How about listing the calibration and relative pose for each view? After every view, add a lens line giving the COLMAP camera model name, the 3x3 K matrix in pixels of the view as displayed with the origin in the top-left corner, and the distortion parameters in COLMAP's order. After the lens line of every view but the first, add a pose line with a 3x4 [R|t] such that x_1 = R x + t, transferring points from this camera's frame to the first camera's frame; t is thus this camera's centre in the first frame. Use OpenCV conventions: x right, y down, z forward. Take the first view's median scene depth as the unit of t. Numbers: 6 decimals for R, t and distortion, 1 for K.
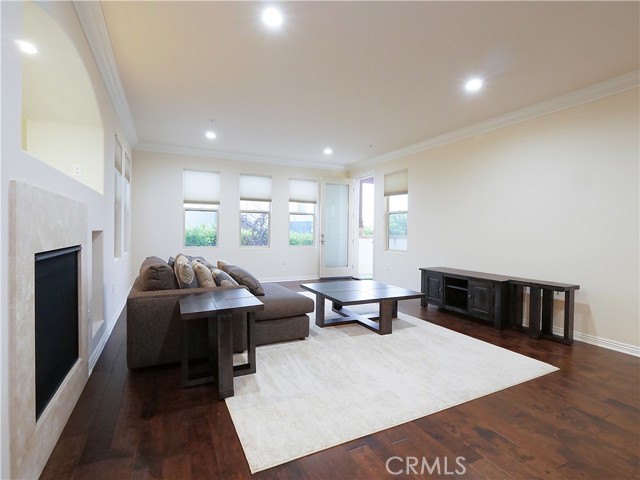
lens RADIAL K [[315.7, 0, 319.8], [0, 315.7, 230.7], [0, 0, 1]] dist [-0.006491, -0.000427]
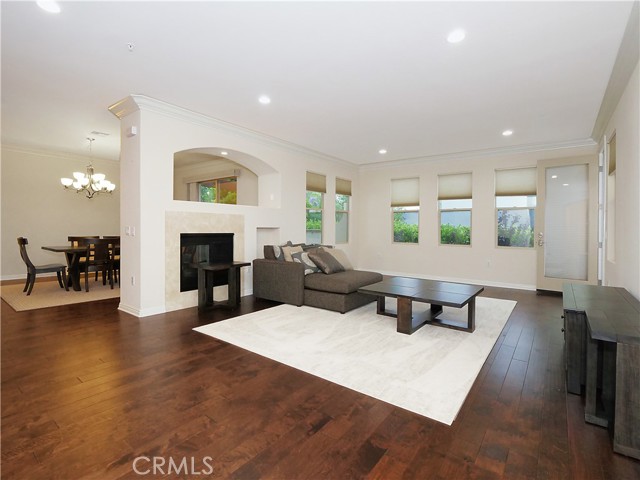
lens RADIAL K [[315.7, 0, 319.8], [0, 315.7, 230.7], [0, 0, 1]] dist [-0.006491, -0.000427]
pose [[0.437714, 0.002885, -0.899110, 0.957712], [-0.004810, 0.999988, 0.000867, 0.013941], [0.899101, 0.003945, 0.437723, 0.339886]]
